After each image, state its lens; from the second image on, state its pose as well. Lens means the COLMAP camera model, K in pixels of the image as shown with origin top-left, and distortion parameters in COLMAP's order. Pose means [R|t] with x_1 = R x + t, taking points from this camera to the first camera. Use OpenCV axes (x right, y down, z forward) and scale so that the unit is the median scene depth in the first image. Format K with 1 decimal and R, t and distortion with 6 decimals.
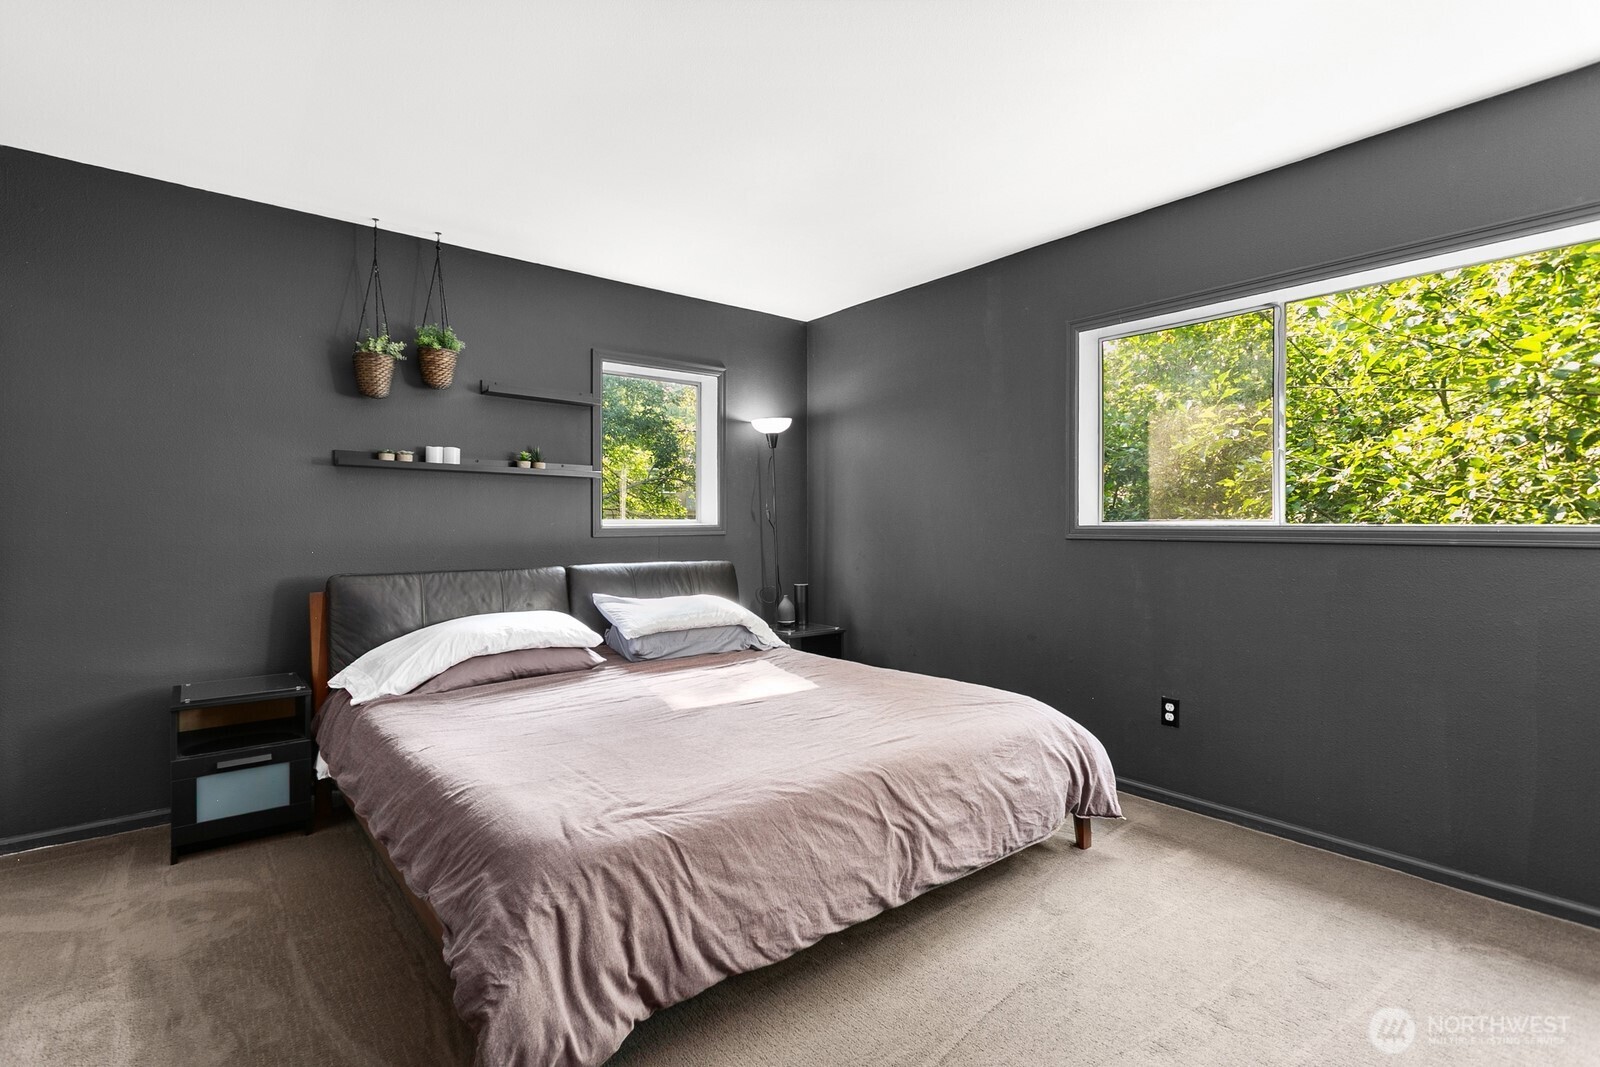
lens RADIAL K [[770.5, 0, 797.9], [0, 770.5, 520.3], [0, 0, 1]] dist [0.006515, 0.000633]
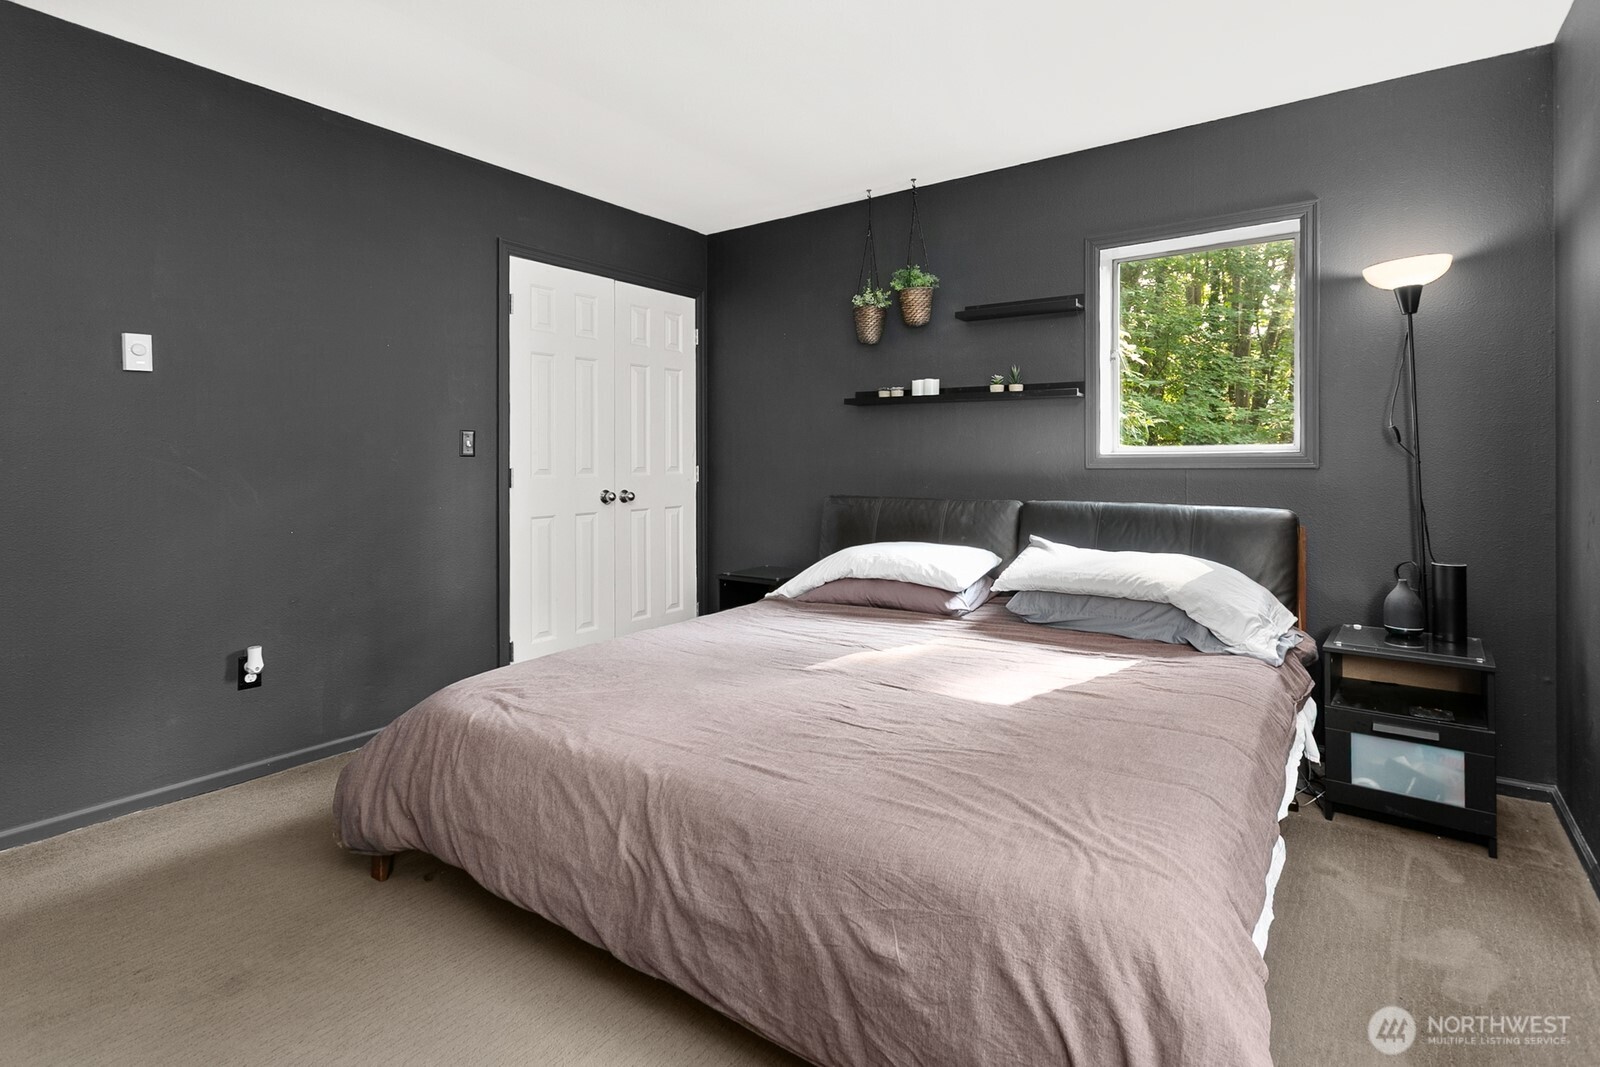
lens RADIAL K [[798.2, 0, 799.6], [0, 798.2, 427.5], [0, 0, 1]] dist [0.003015, 0.000407]
pose [[0.246808, -0.032956, -0.968504, 0.743012], [0.011304, 0.999451, -0.031128, 0.003374], [0.968998, -0.003266, 0.247045, 0.766673]]
